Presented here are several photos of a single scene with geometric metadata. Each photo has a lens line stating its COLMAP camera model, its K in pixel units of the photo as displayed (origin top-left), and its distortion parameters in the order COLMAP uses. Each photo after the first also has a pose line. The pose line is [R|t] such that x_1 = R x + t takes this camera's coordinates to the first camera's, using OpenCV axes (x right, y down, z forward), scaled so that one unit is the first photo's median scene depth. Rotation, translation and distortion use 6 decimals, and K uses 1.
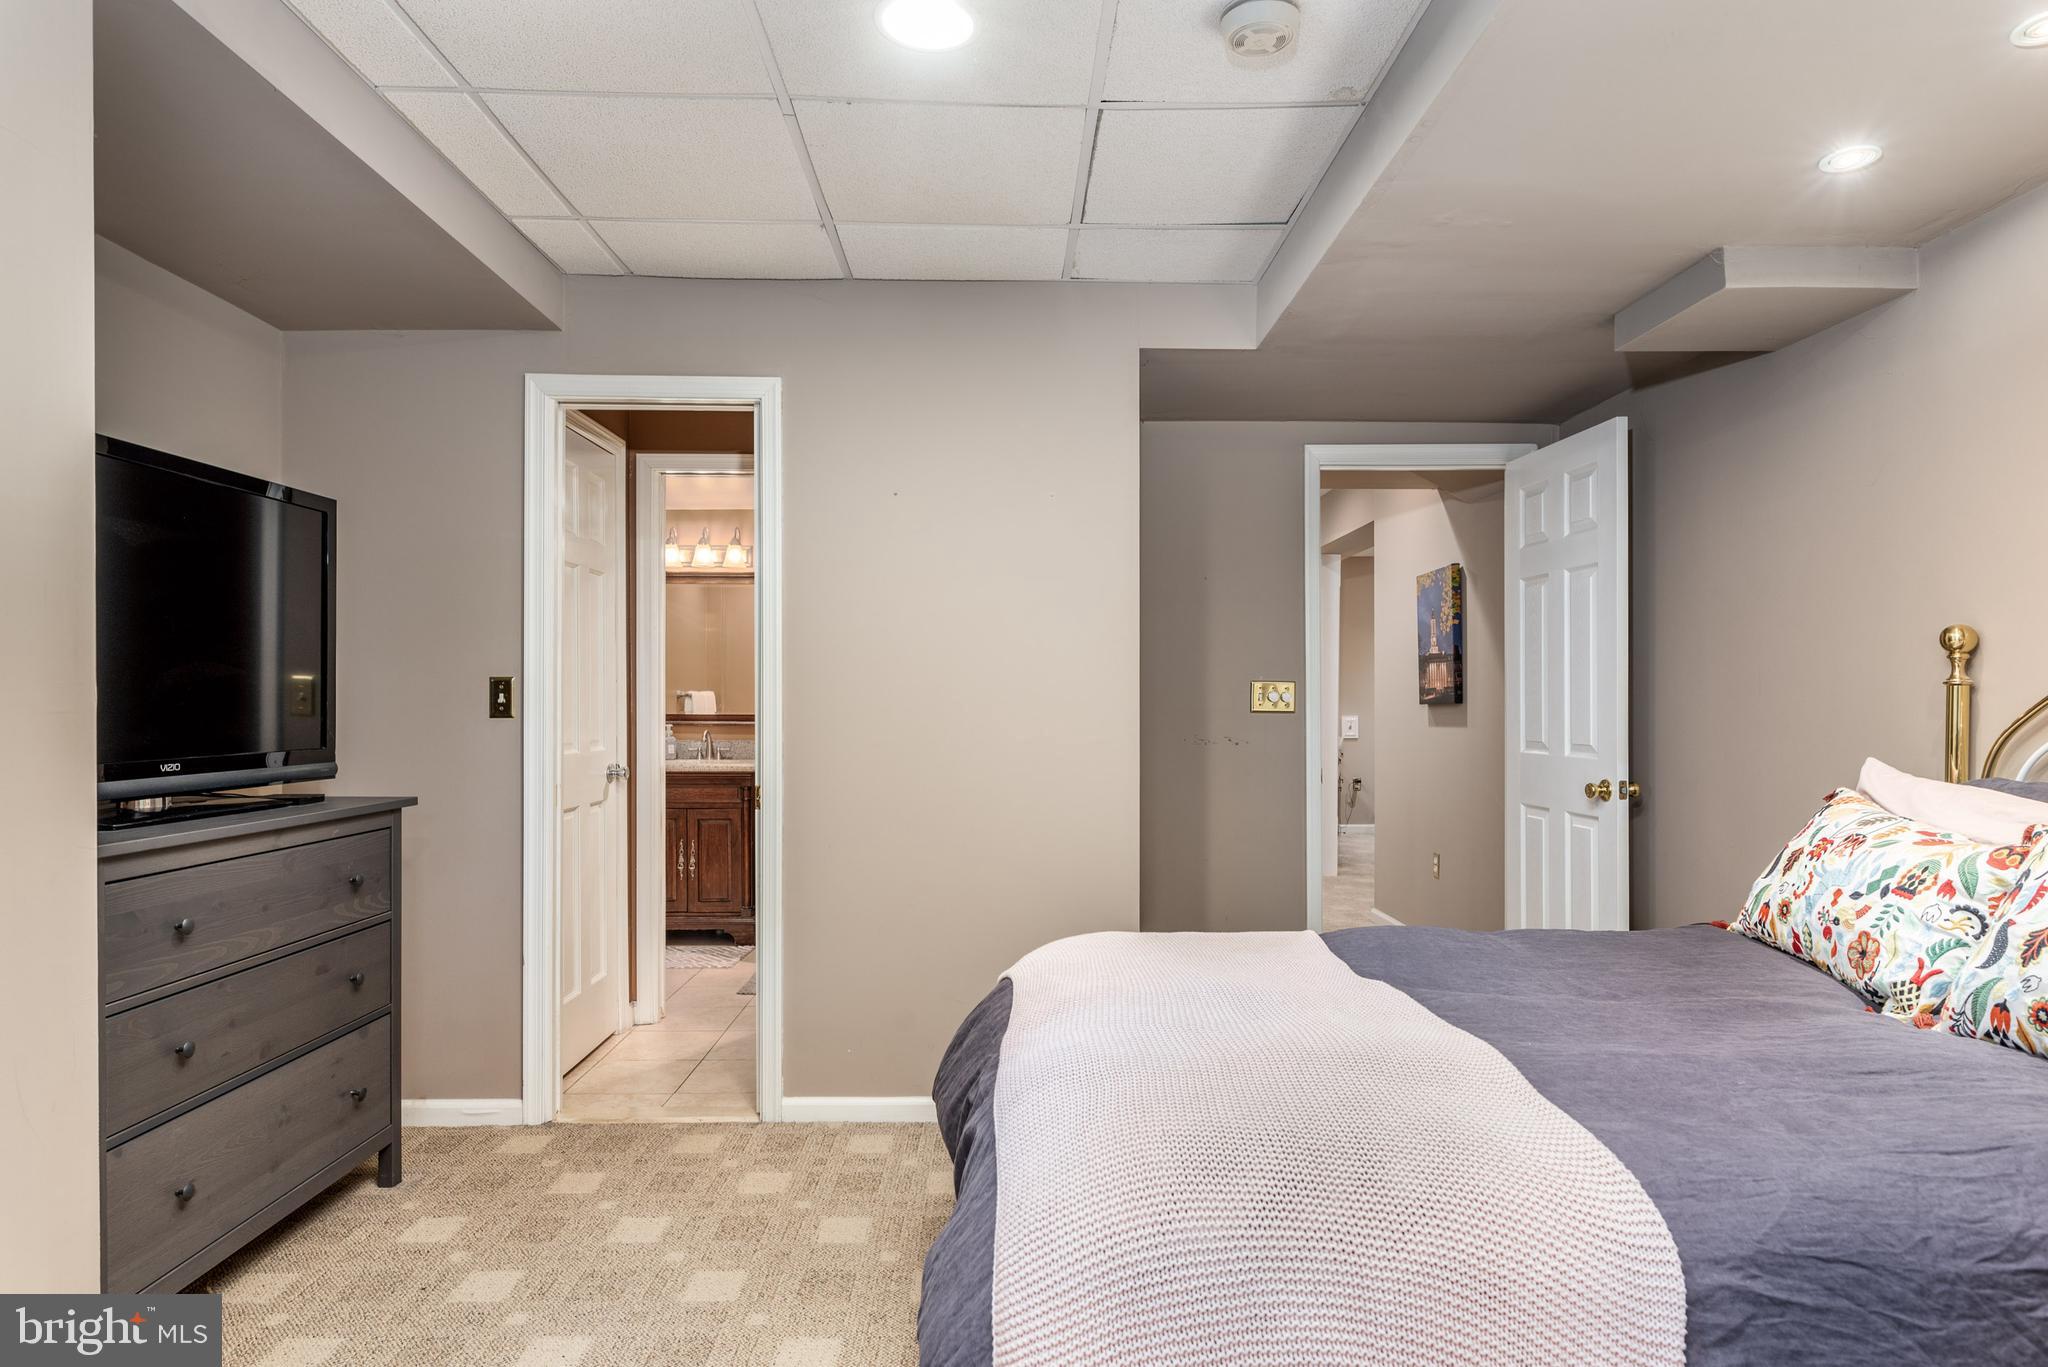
lens RADIAL K [[1185.8, 0, 1026.0], [0, 1185.8, 695.9], [0, 0, 1]] dist [0.002311, -0.002428]
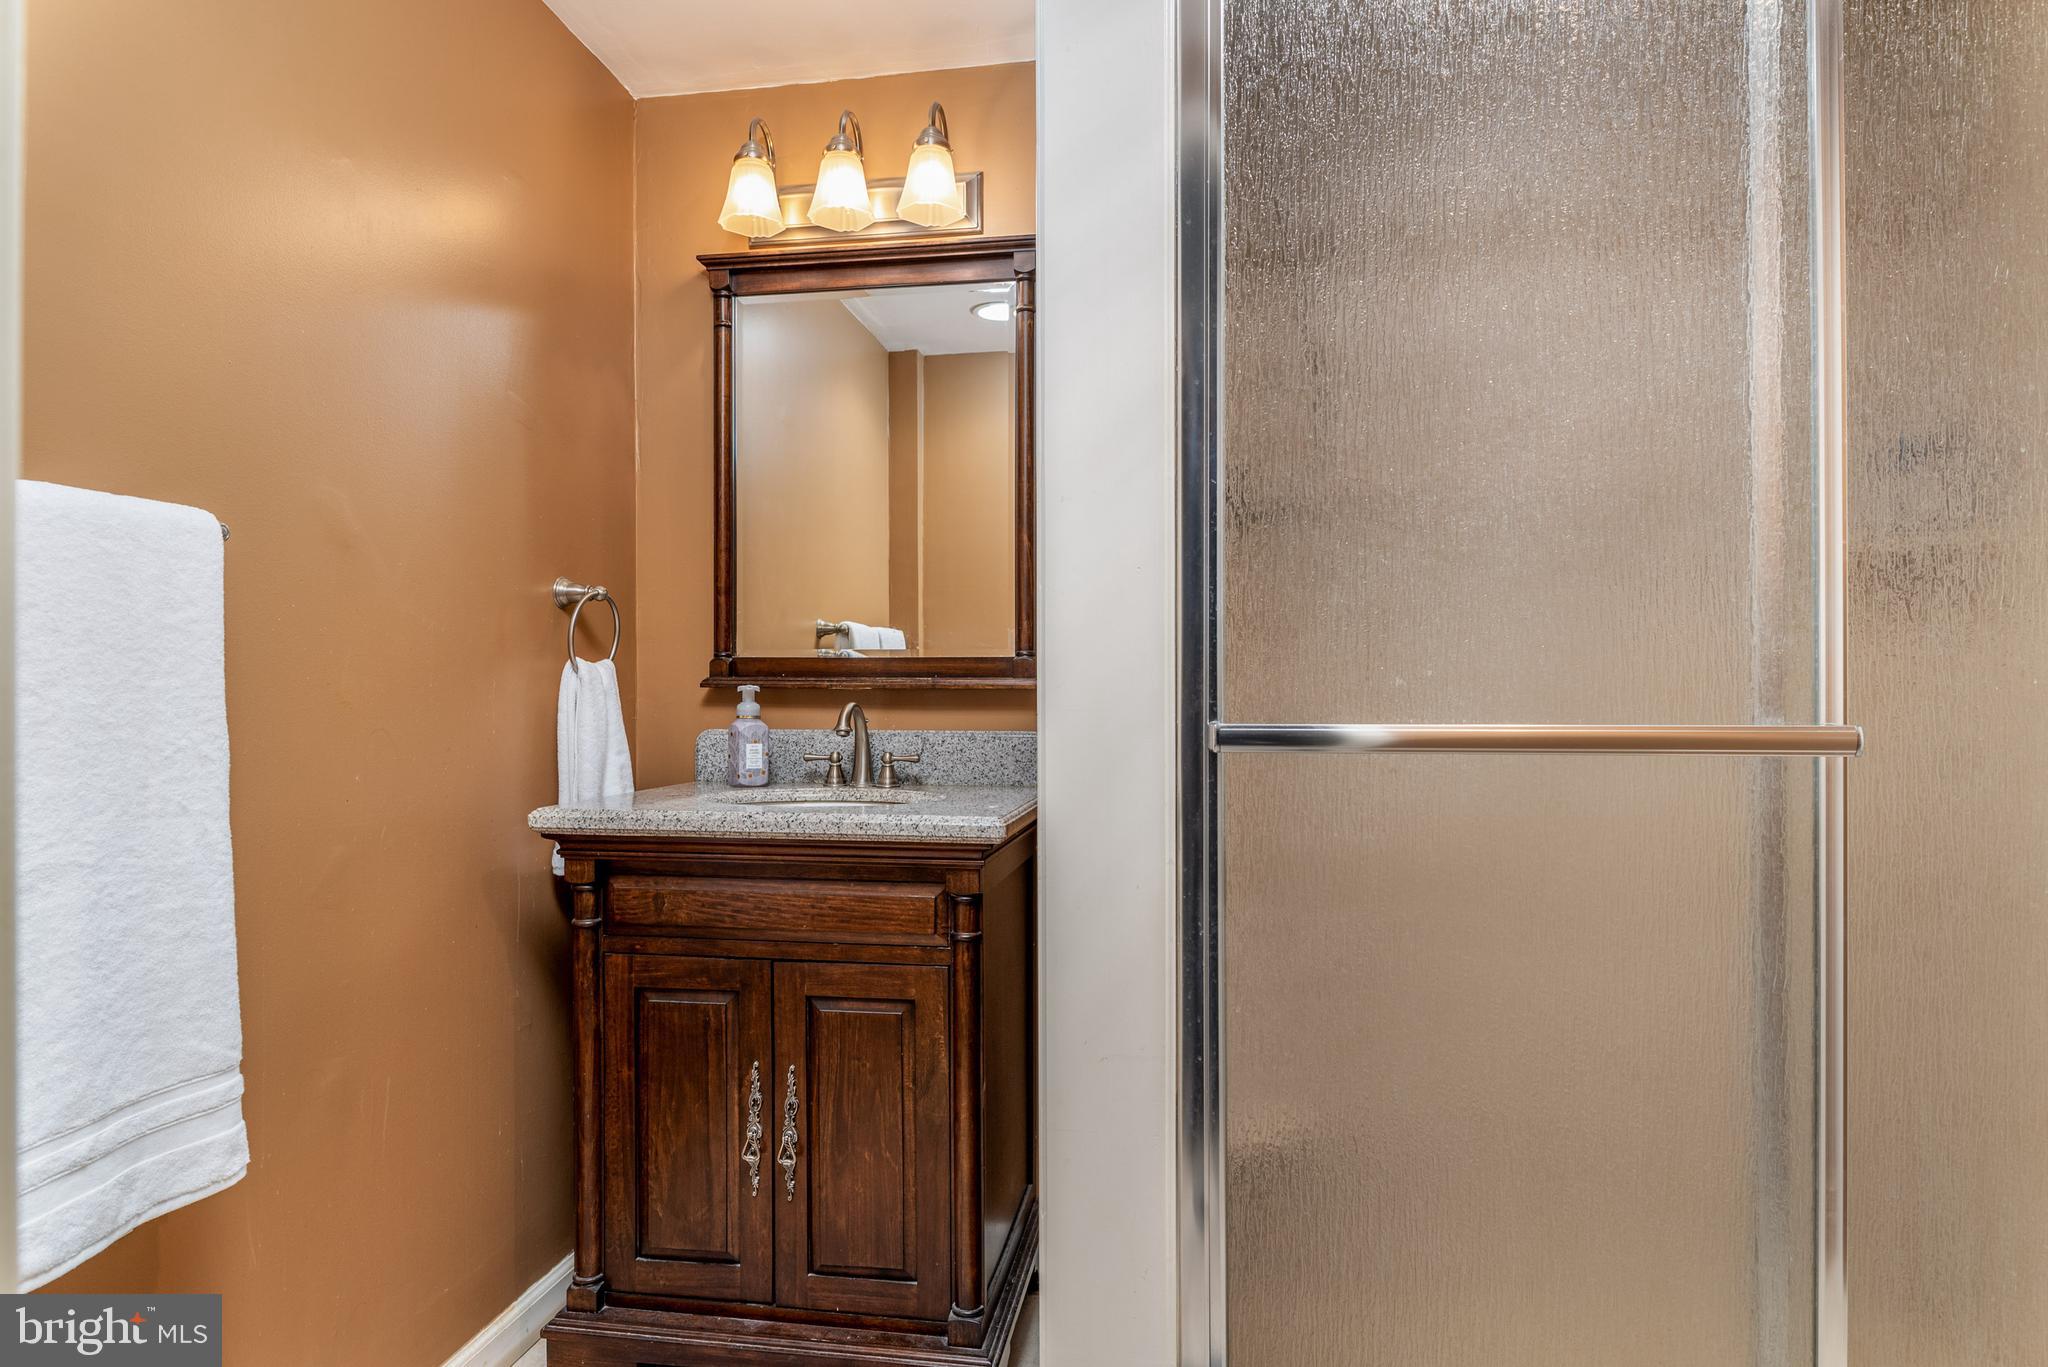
lens RADIAL K [[1185.8, 0, 1023.0], [0, 1185.8, 679.0], [0, 0, 1]] dist [0.002311, -0.002428]
pose [[0.984845, 0.005971, -0.173334, -0.169905], [-0.004390, 0.999945, 0.009501, 0.018690], [0.173381, -0.008596, 0.984817, 0.711092]]
